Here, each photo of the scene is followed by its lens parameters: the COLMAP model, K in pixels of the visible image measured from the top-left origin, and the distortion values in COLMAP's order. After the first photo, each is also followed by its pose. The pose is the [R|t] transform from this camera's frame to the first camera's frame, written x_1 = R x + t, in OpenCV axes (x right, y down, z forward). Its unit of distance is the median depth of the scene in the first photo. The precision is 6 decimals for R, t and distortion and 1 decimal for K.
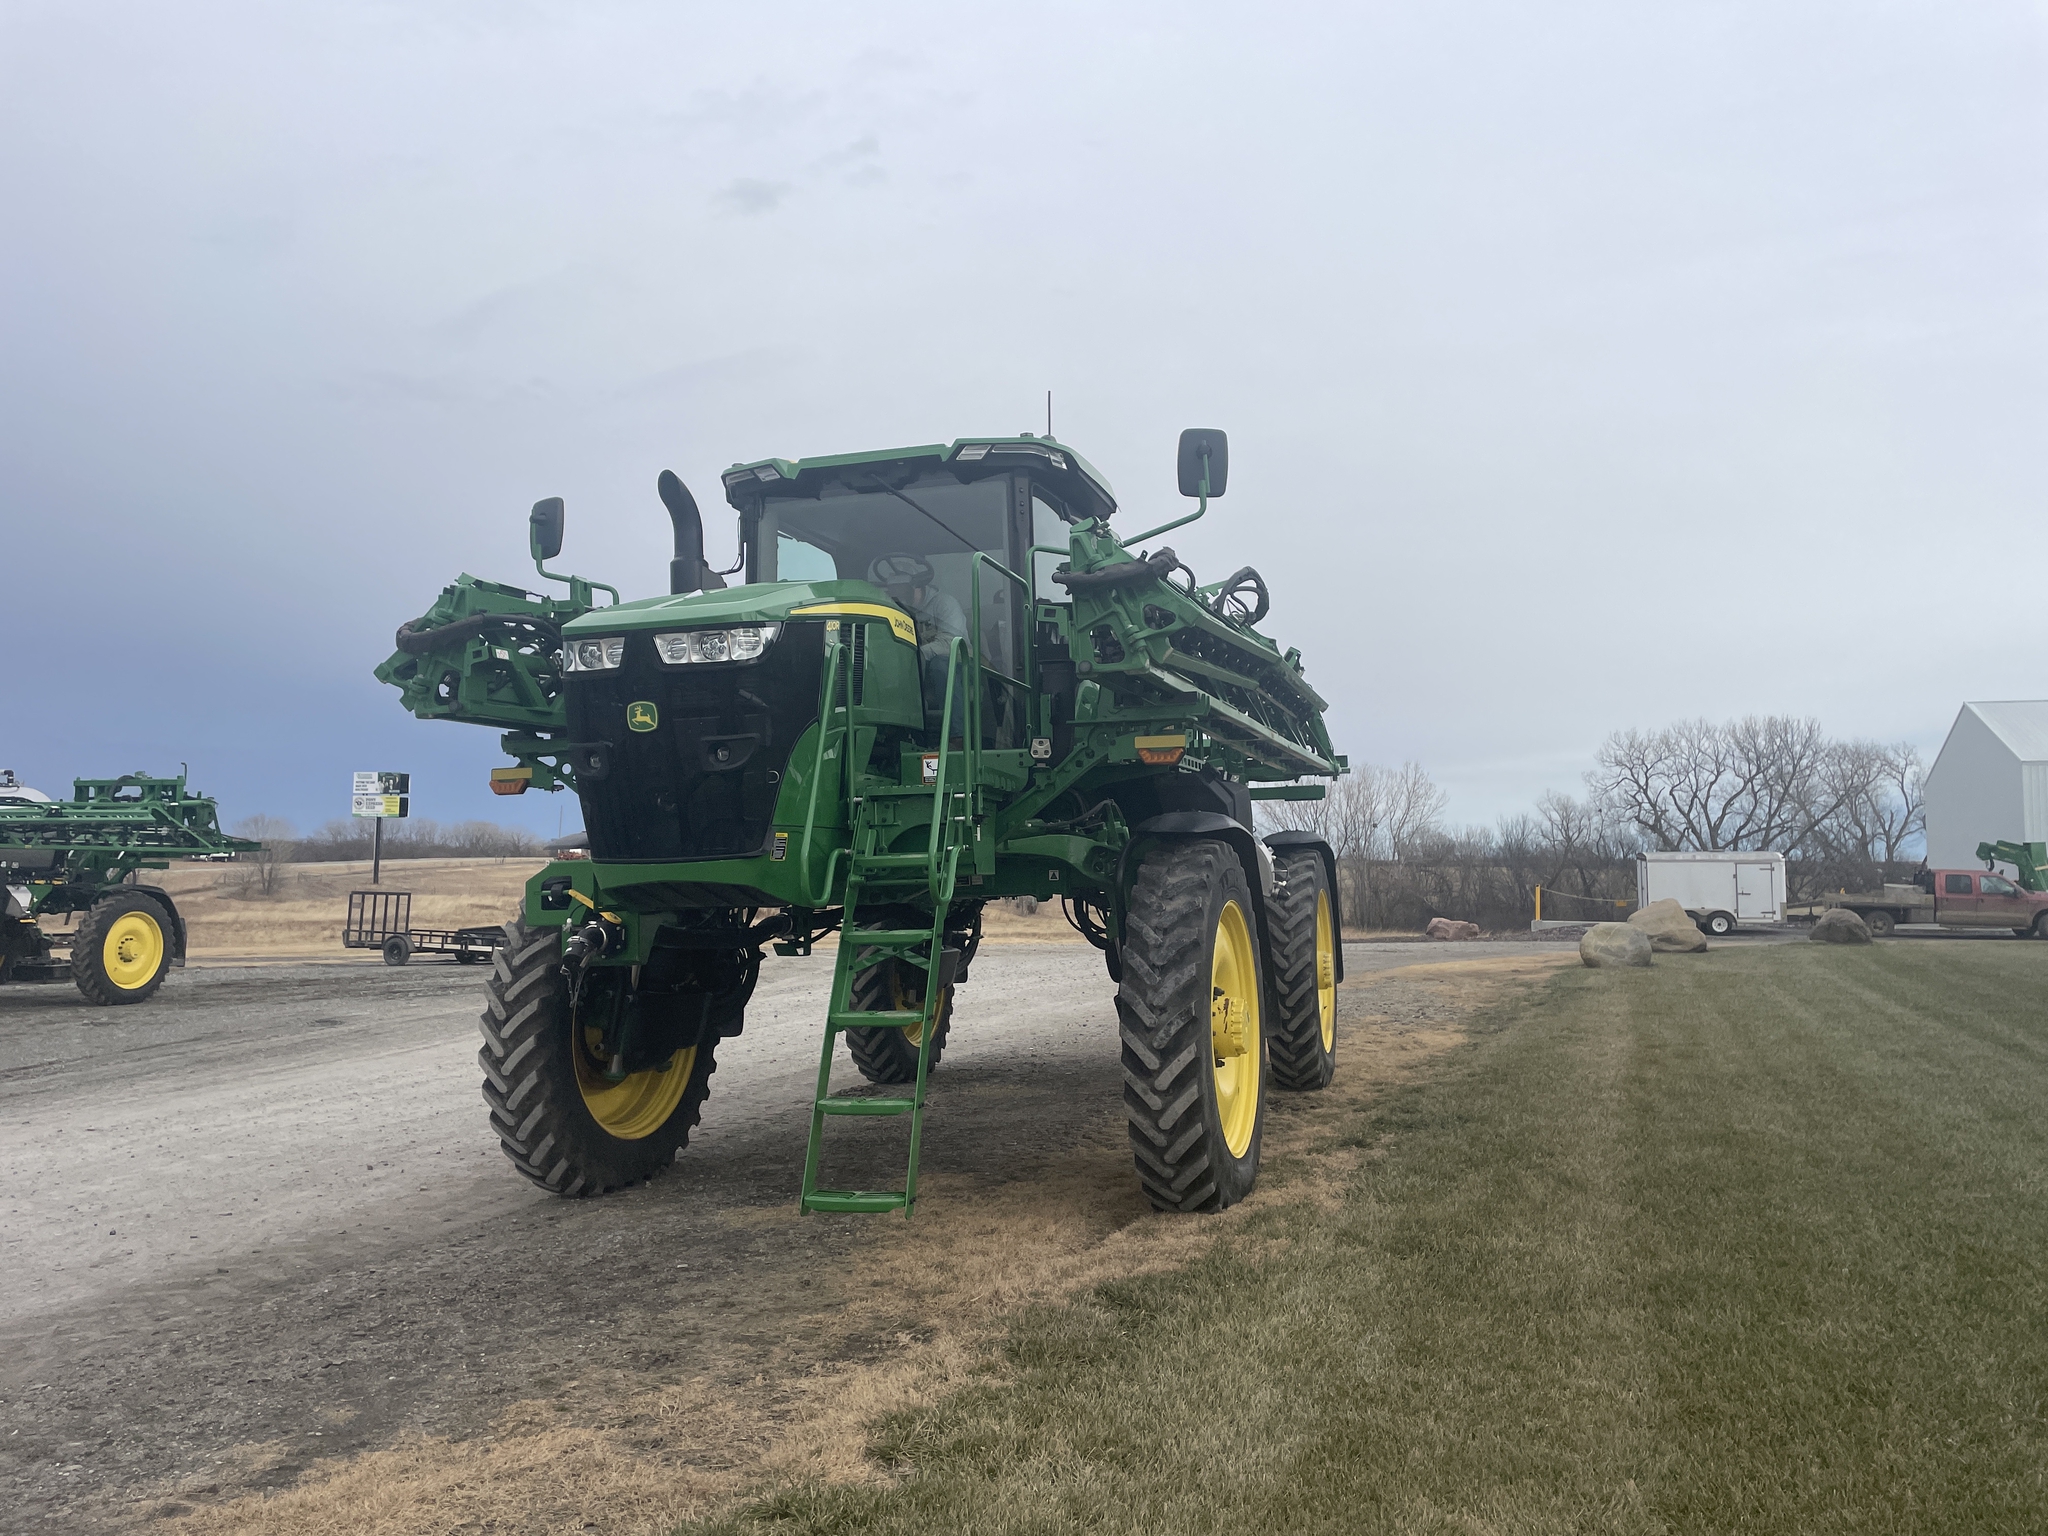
lens RADIAL K [[1684.0, 0, 1024.0], [0, 1684.0, 768.0], [0, 0, 1]] dist [0.069361, -0.000461]
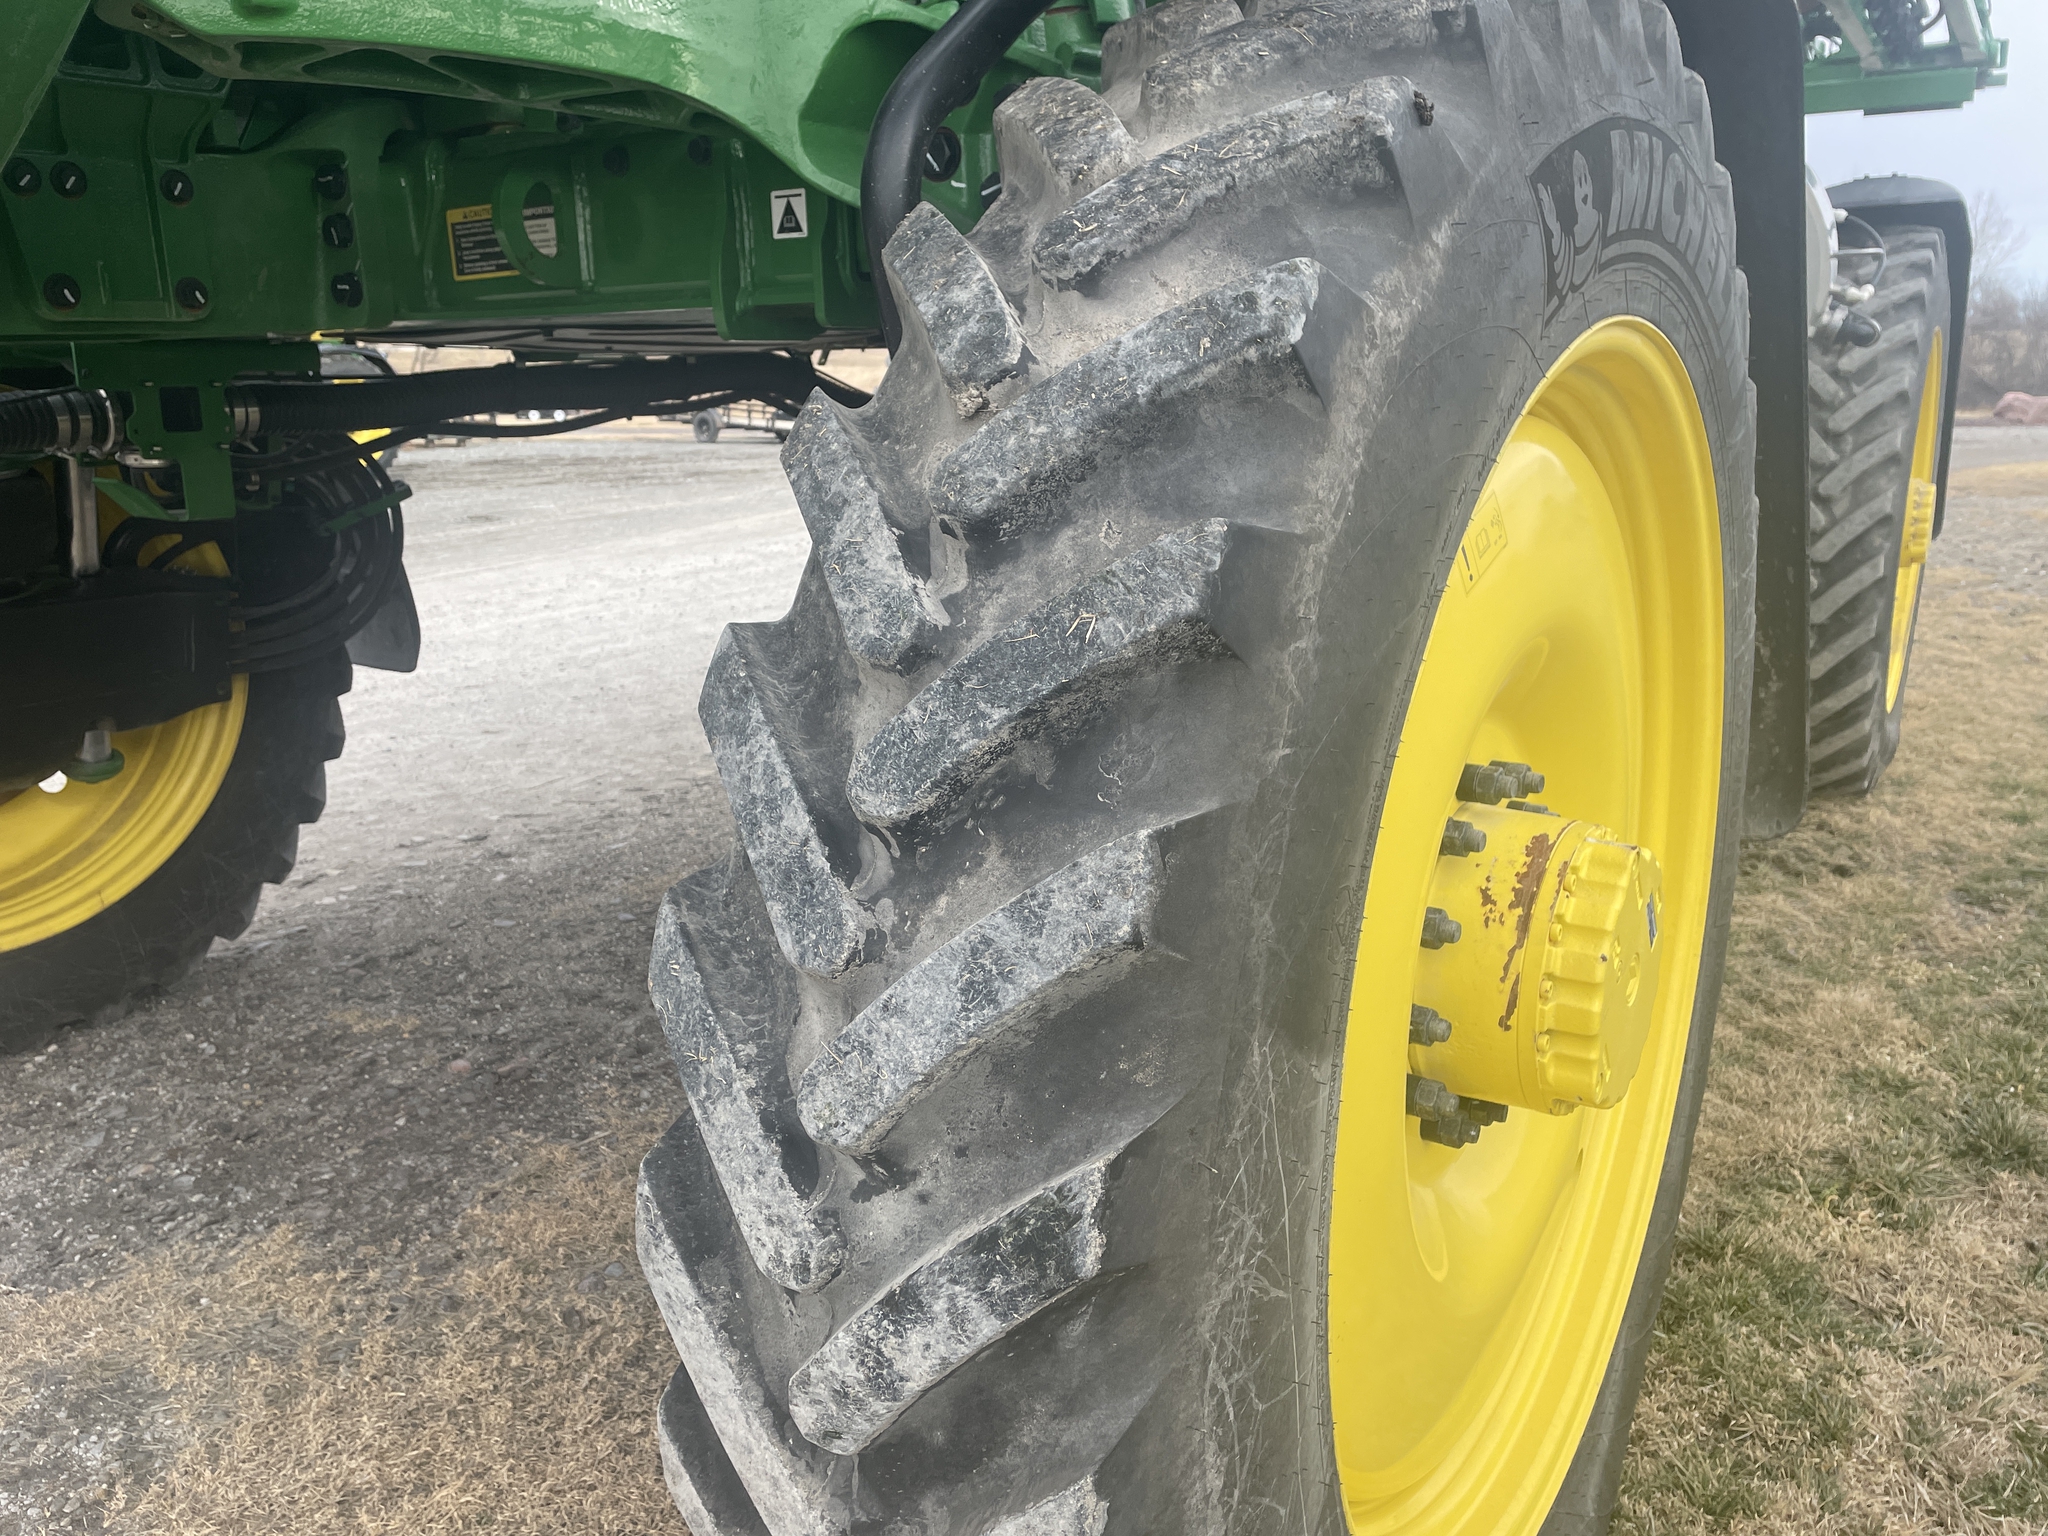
lens RADIAL K [[1463.6, 0, 1022.6], [0, 1463.6, 742.1], [0, 0, 1]] dist [0.095801, -0.122040]
pose [[0.953635, 0.073924, -0.291744, 0.082220], [0.022125, 0.949523, 0.312917, 0.052148], [0.300150, -0.304863, 0.903863, 0.609360]]
